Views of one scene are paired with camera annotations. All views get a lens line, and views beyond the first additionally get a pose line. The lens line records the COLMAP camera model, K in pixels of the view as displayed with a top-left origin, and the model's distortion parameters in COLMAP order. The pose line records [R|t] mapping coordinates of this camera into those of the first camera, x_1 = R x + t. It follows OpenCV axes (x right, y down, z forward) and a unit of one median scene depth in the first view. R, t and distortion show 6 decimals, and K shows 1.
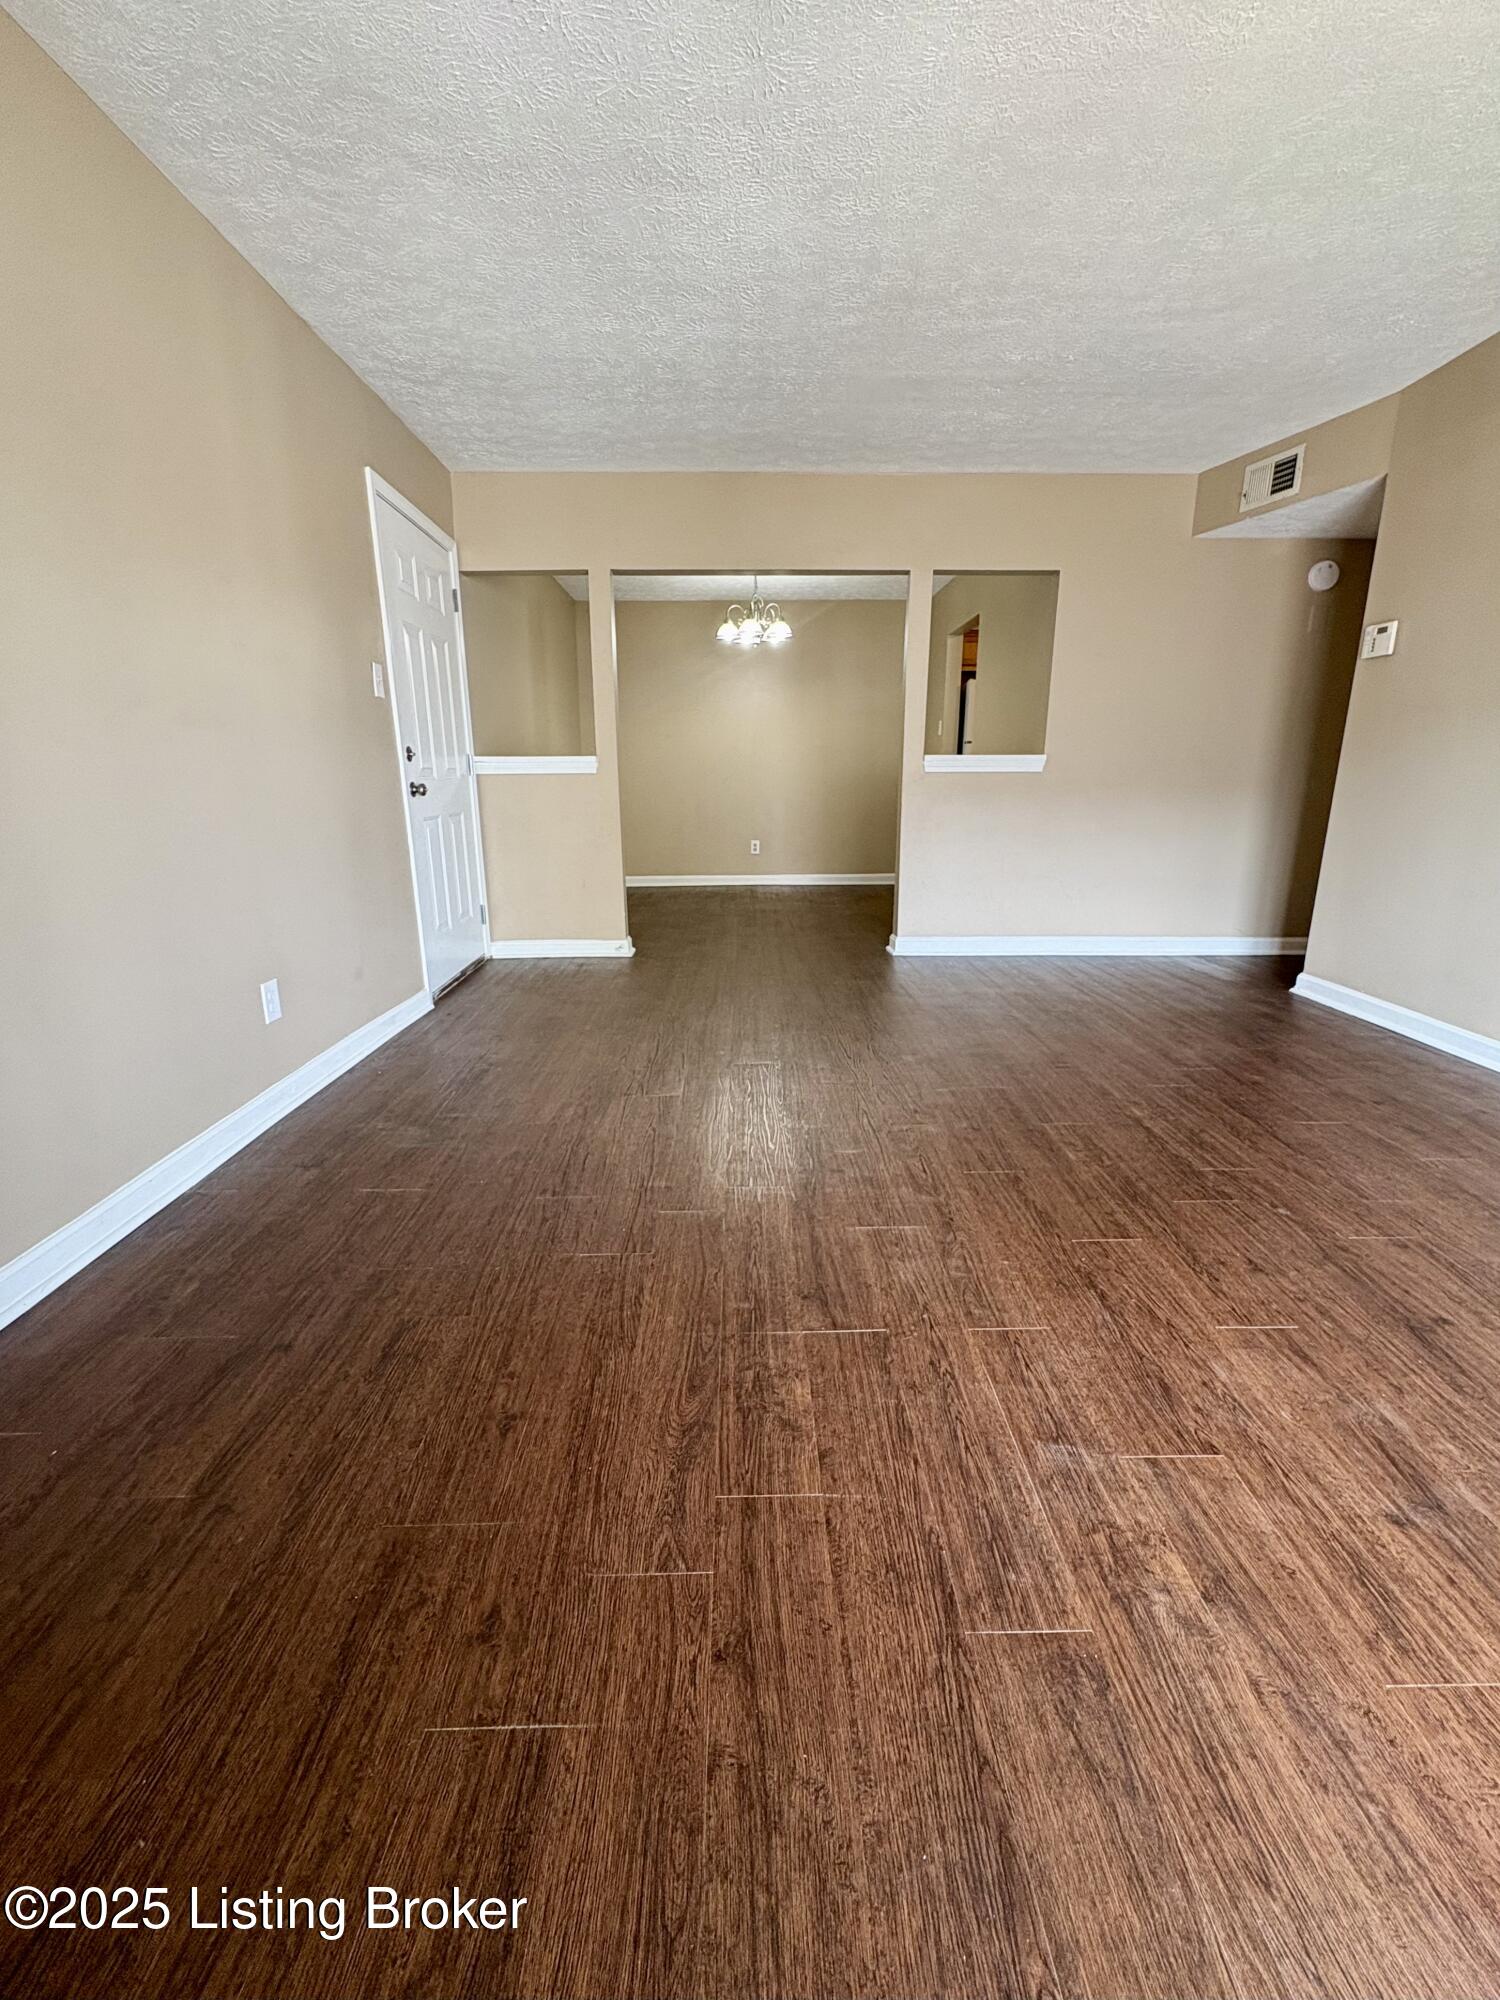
lens RADIAL K [[803.5, 0, 751.2], [0, 803.5, 999.8], [0, 0, 1]] dist [-0.000247, 0.000029]
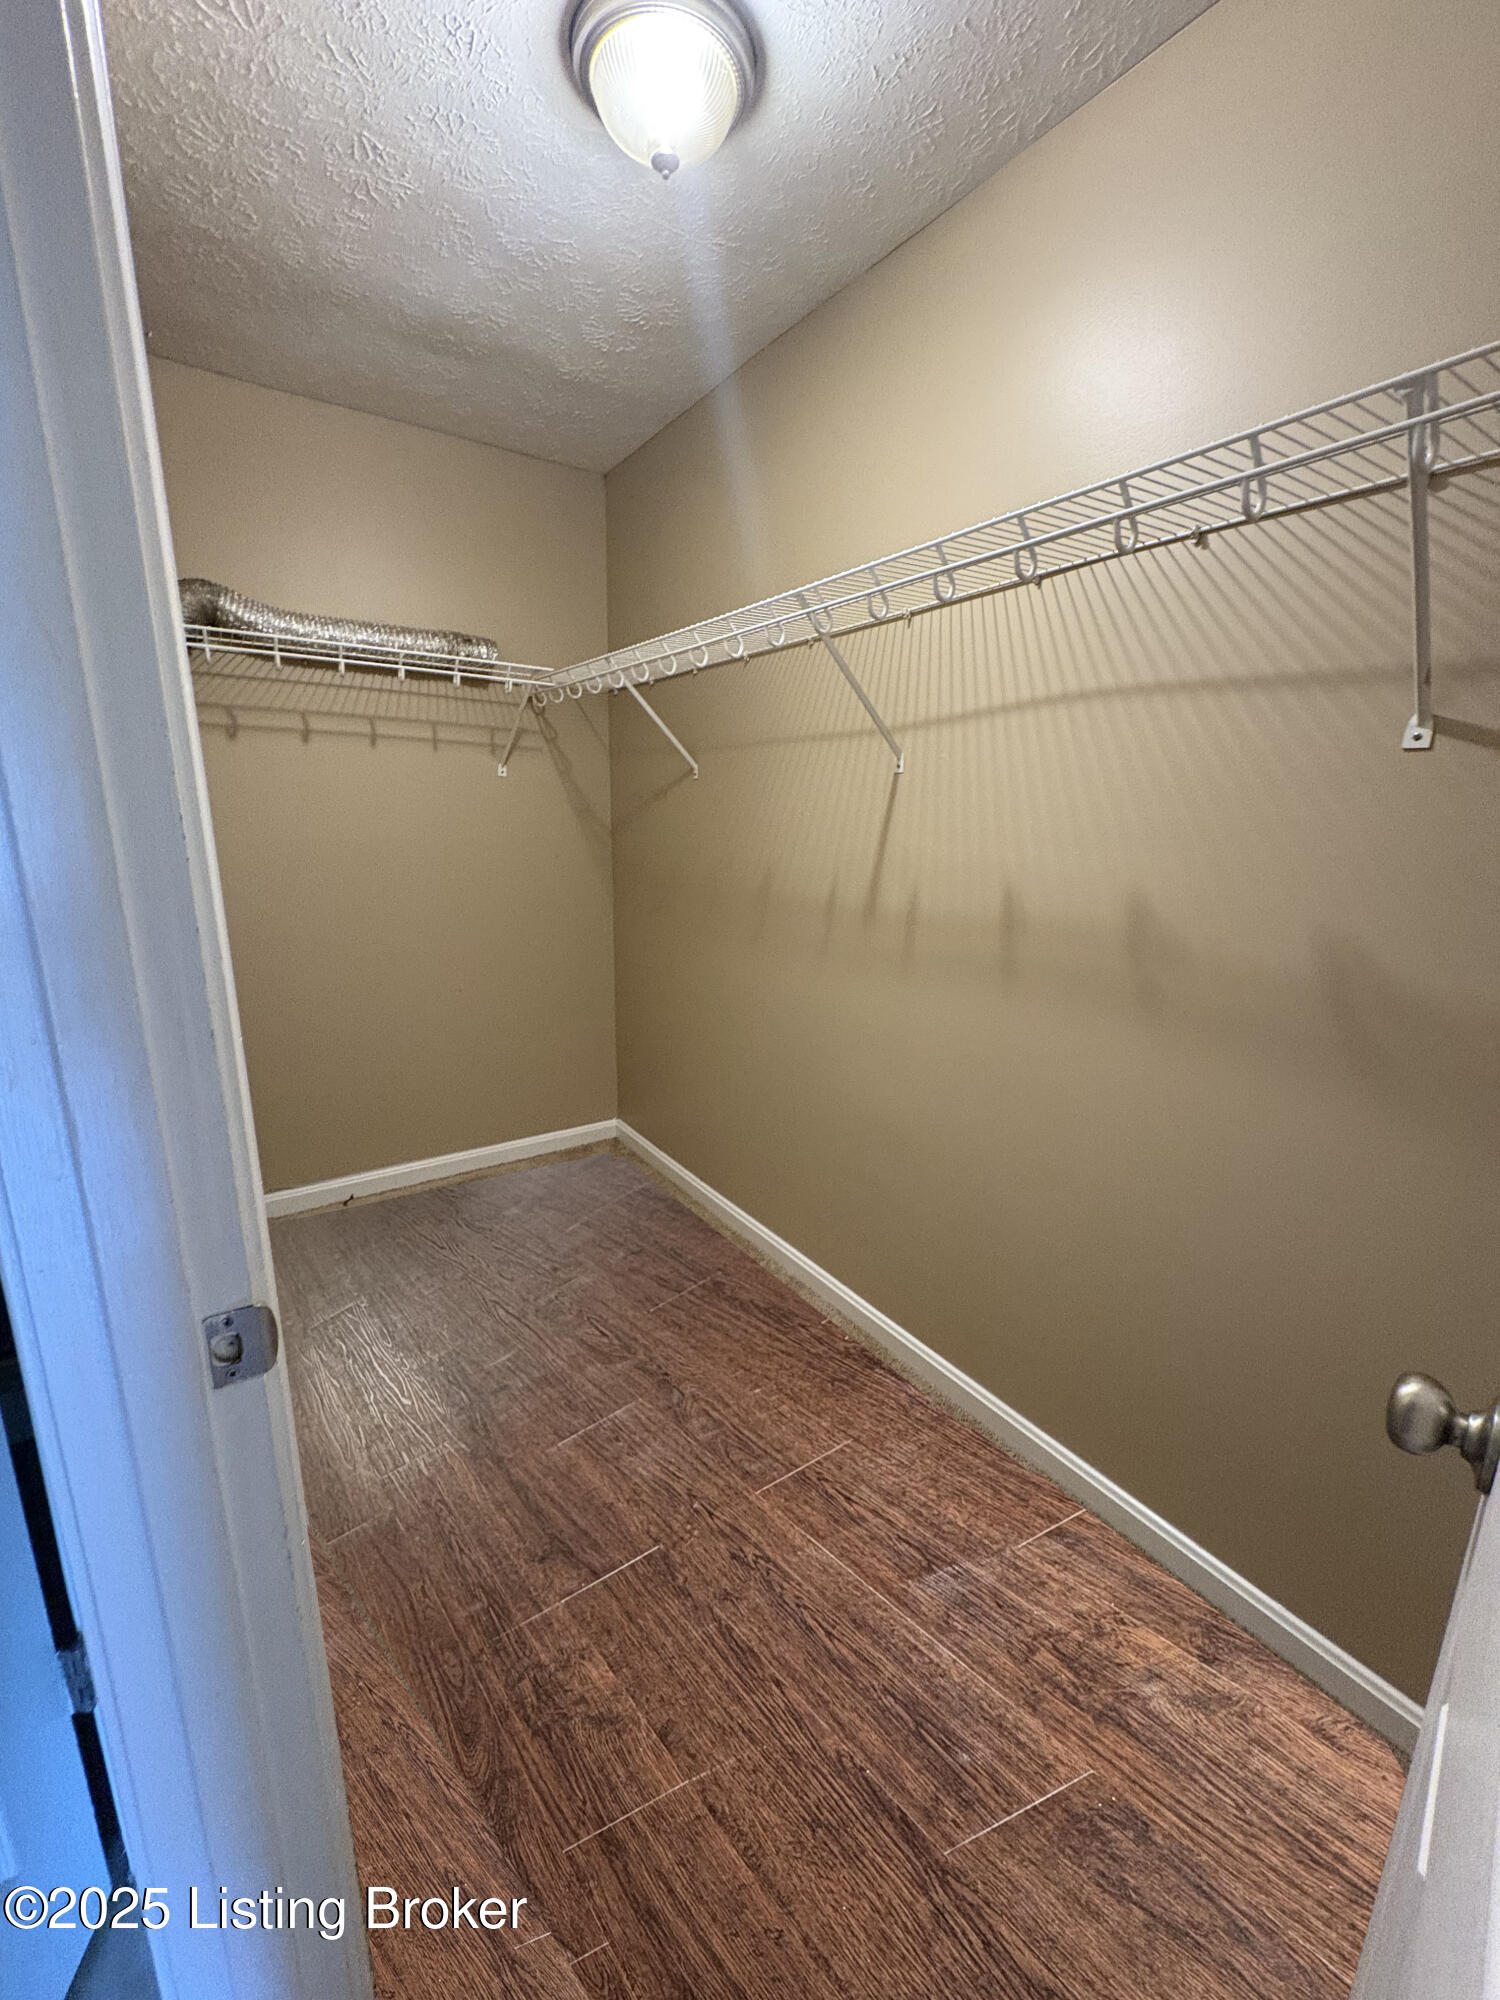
lens RADIAL K [[803.5, 0, 750.7], [0, 803.5, 999.5], [0, 0, 1]] dist [-0.000247, 0.000029]
pose [[0.755246, -0.406636, 0.514053, 0.071618], [0.471919, 0.881633, 0.004063, 0.000786], [-0.454859, 0.239523, 0.857749, 0.258476]]
